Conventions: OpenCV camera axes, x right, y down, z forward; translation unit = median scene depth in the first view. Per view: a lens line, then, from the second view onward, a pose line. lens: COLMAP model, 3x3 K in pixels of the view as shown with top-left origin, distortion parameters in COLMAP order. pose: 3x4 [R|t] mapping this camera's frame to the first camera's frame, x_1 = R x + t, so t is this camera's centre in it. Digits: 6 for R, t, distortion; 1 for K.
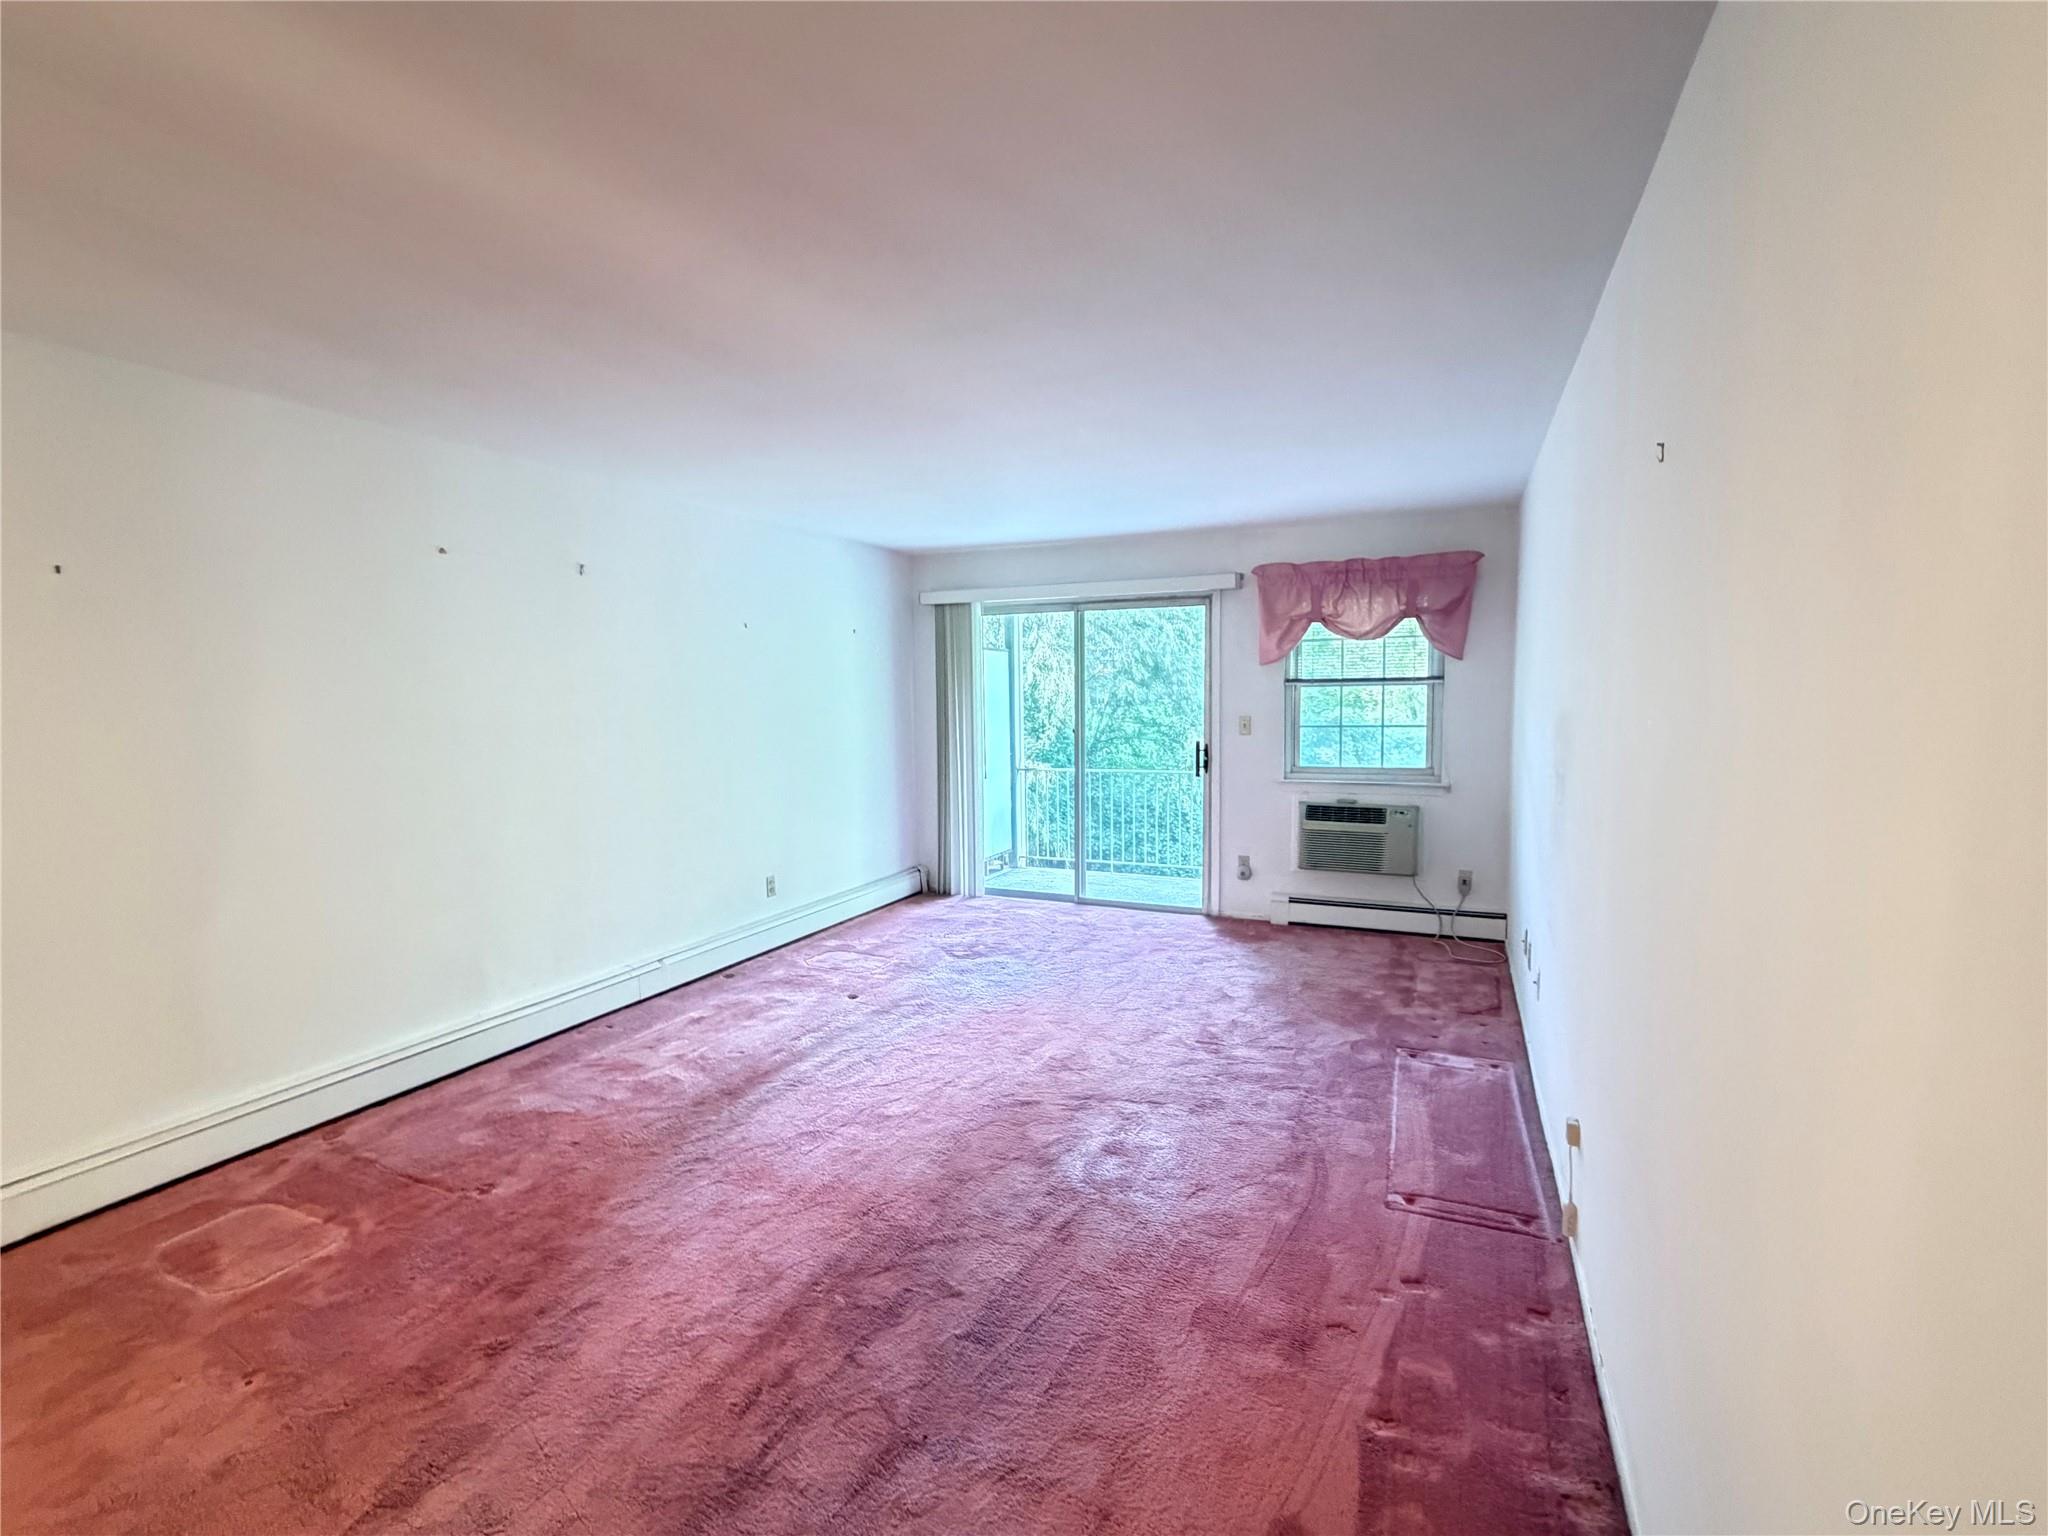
lens RADIAL K [[934.3, 0, 1023.4], [0, 934.3, 774.4], [0, 0, 1]] dist [0.002772, -0.000626]
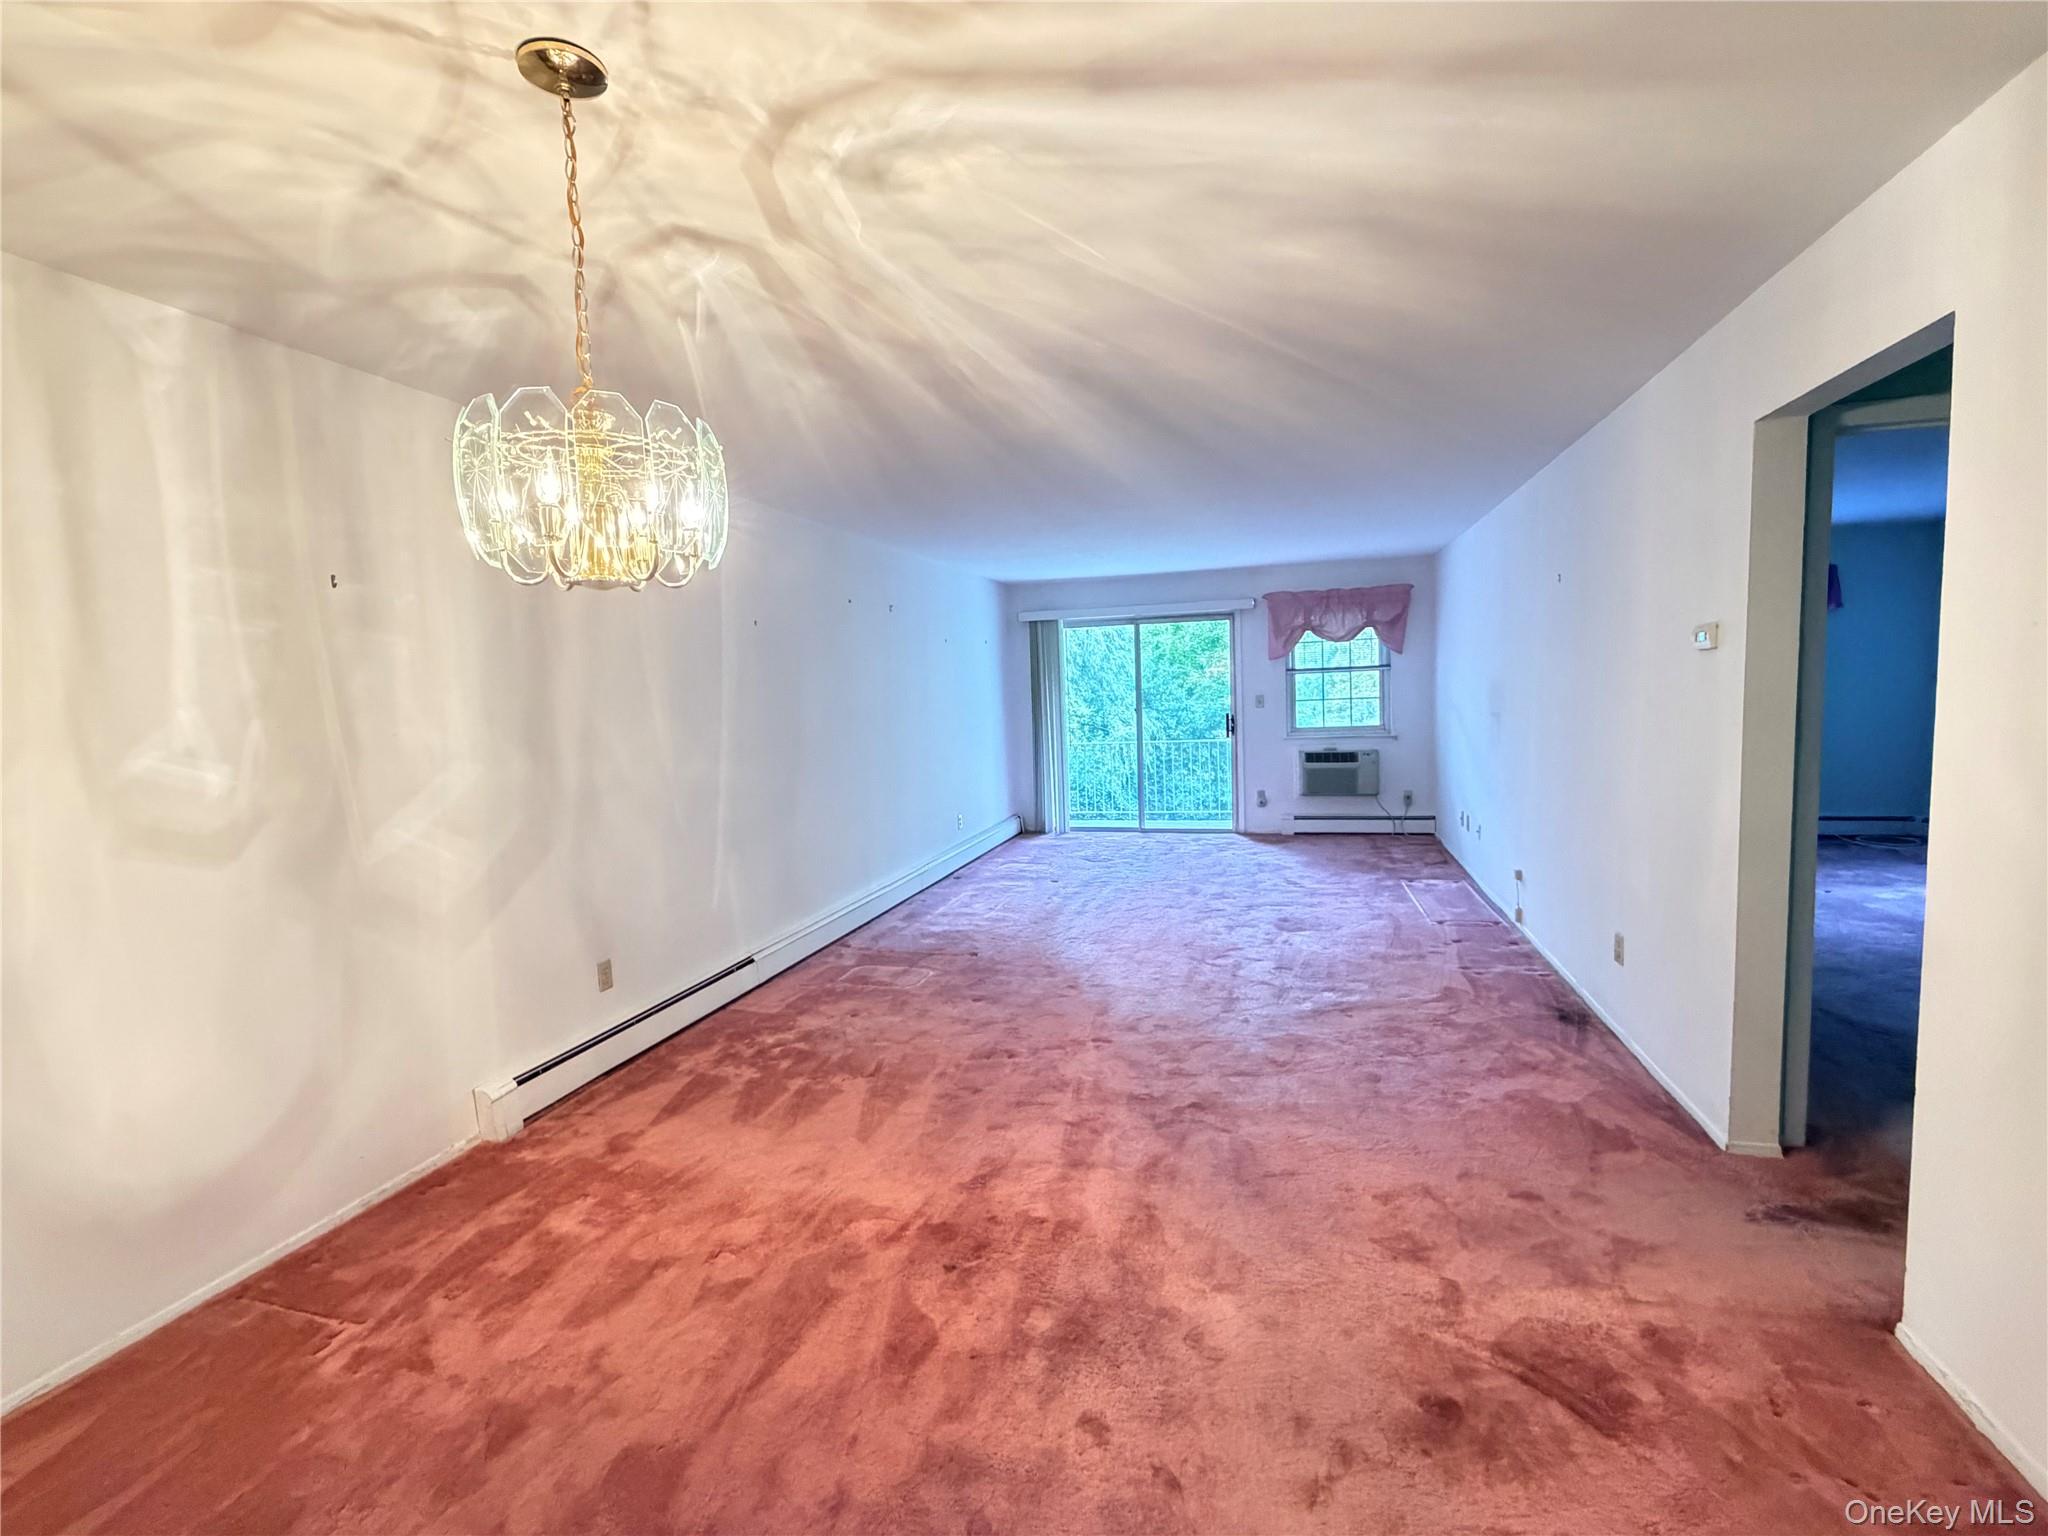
lens RADIAL K [[934.3, 0, 1024.0], [0, 934.3, 767.5], [0, 0, 1]] dist [0.002772, -0.000626]
pose [[0.988667, -0.039223, 0.144909, -0.365065], [0.039996, 0.999197, -0.002427, 0.042570], [-0.144697, 0.008195, 0.989442, -0.419951]]
